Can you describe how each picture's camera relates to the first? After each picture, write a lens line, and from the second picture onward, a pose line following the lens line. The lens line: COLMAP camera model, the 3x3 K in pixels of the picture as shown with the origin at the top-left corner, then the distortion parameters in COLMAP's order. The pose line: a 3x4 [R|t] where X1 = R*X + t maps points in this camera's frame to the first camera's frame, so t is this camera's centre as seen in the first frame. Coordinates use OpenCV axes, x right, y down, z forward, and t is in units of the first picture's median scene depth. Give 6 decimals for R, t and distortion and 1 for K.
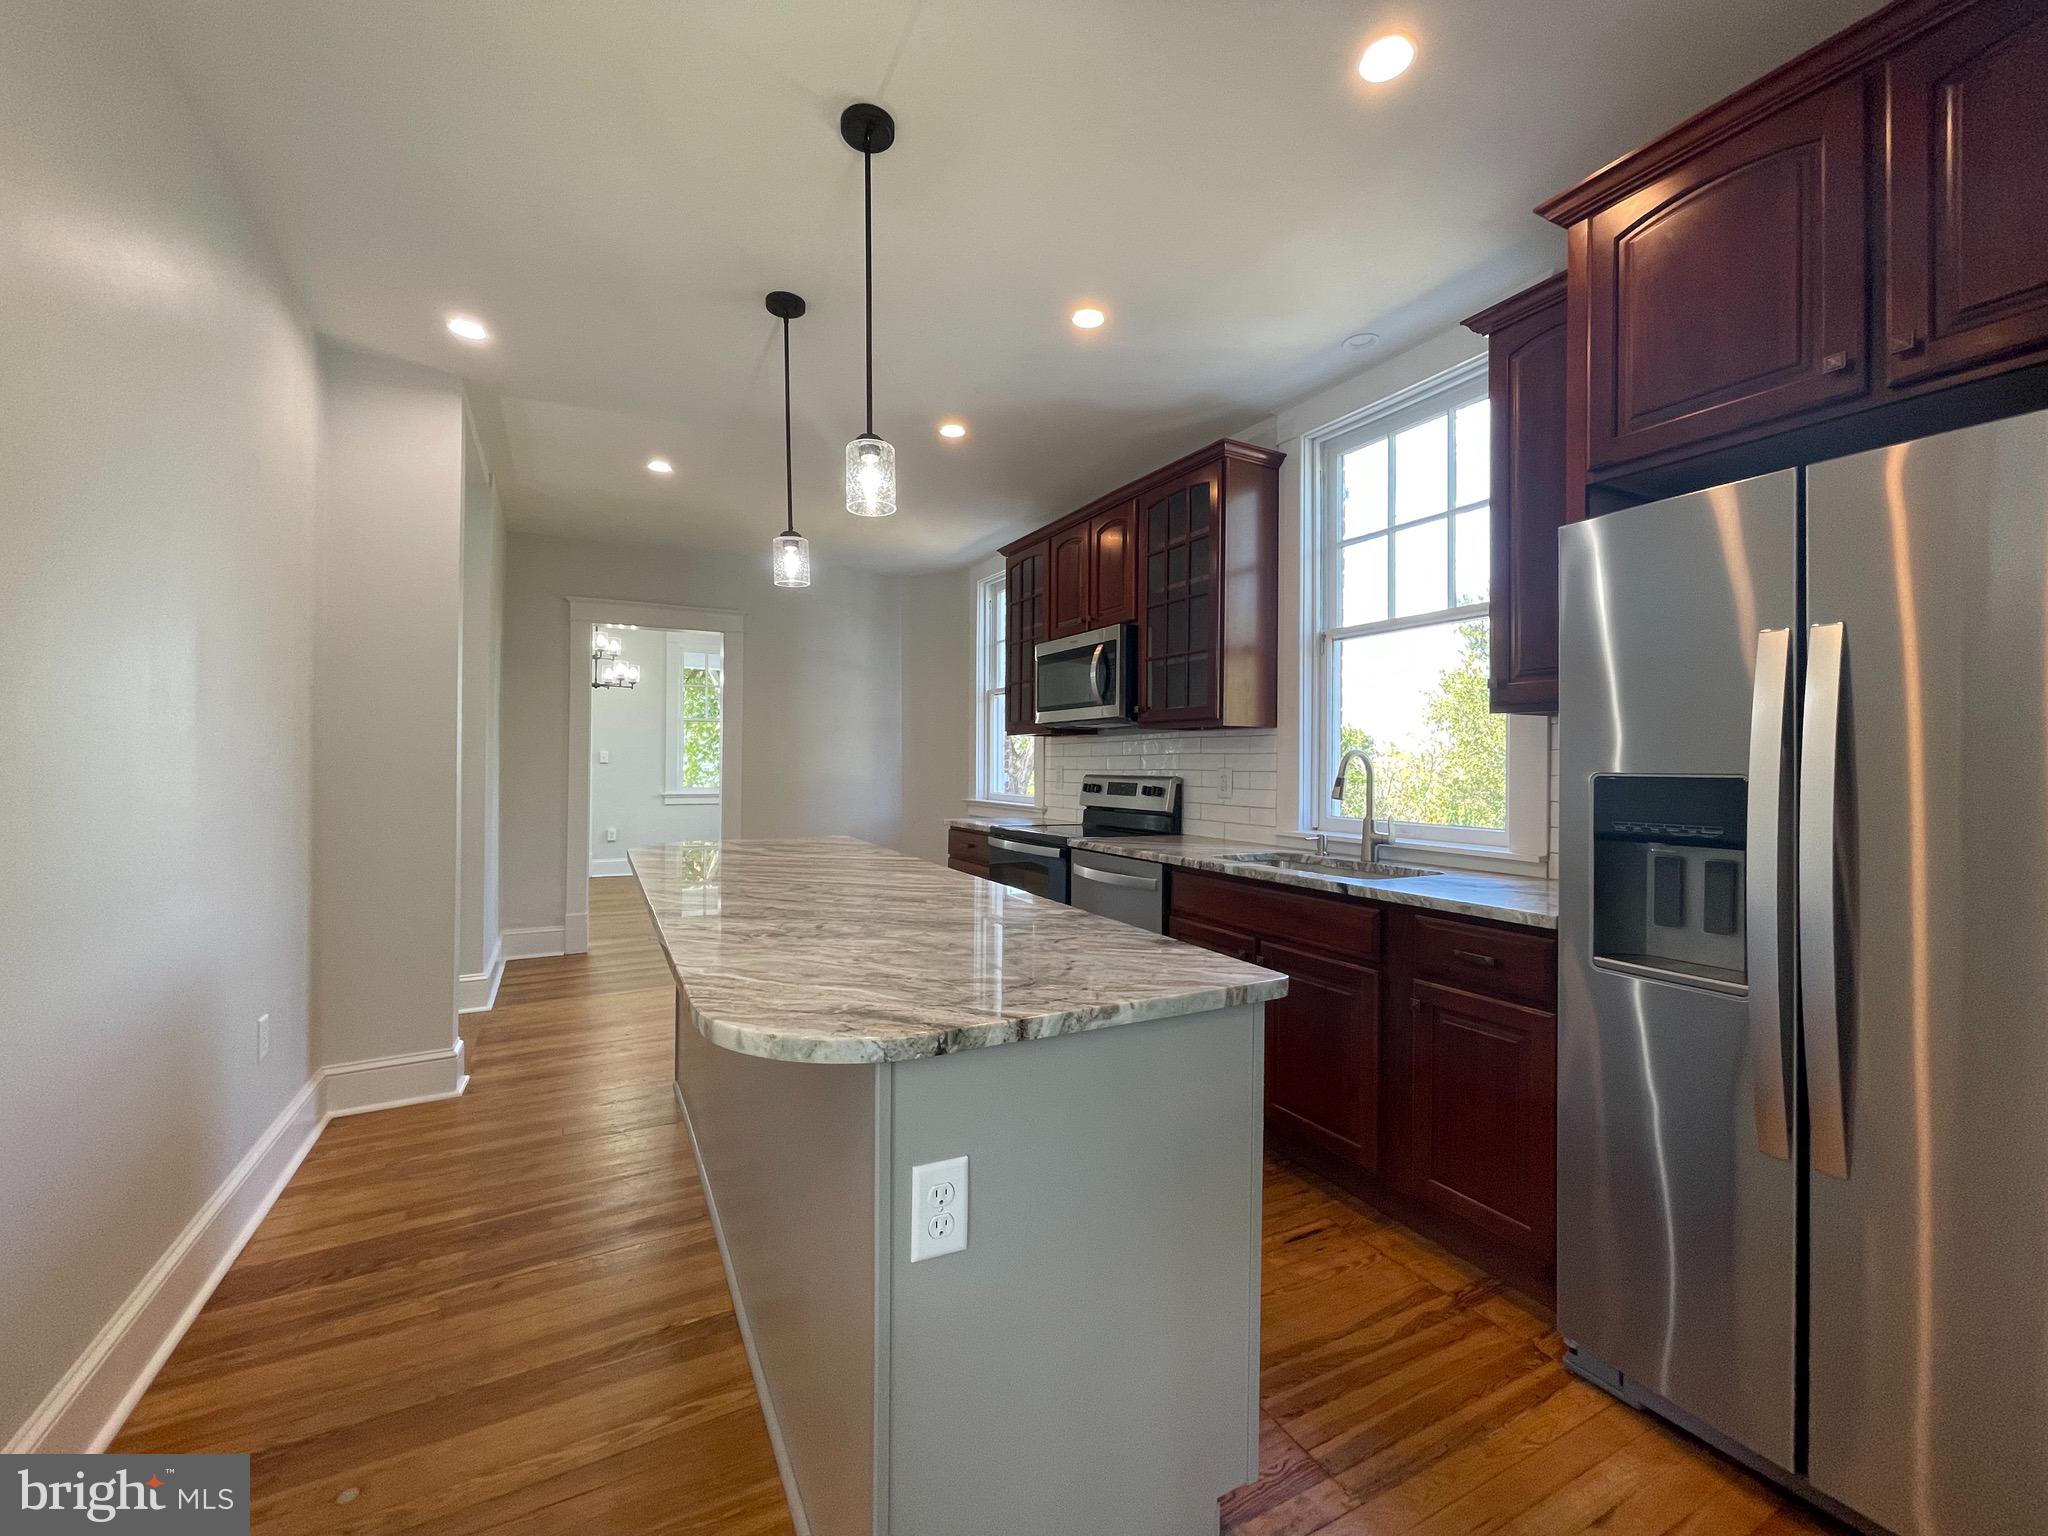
lens RADIAL K [[824.8, 0, 1015.0], [0, 824.8, 760.0], [0, 0, 1]] dist [-0.001353, -0.000093]
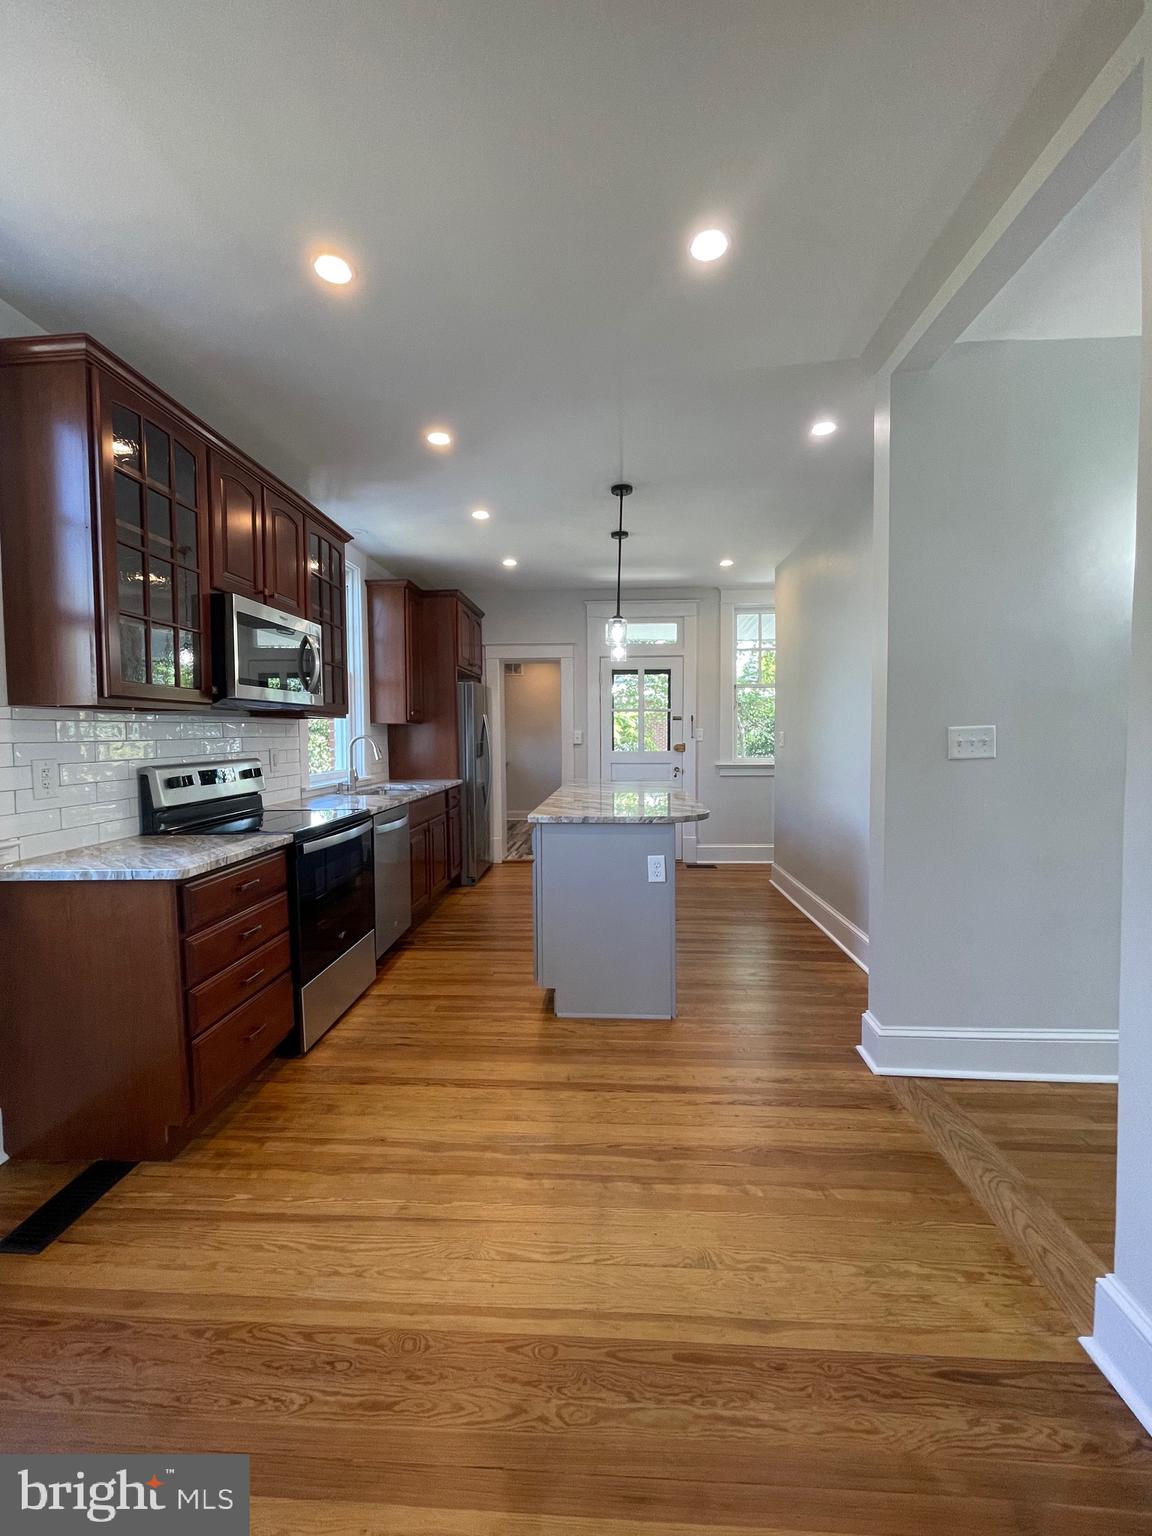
lens RADIAL K [[618.6, 0, 576.0], [0, 618.6, 768.0], [0, 0, 1]] dist [-0.001353, -0.000093]
pose [[-0.853459, -0.030425, 0.520272, -0.661743], [-0.000540, 0.998346, 0.057497, -0.015927], [-0.521160, 0.048790, -0.852063, 1.617109]]
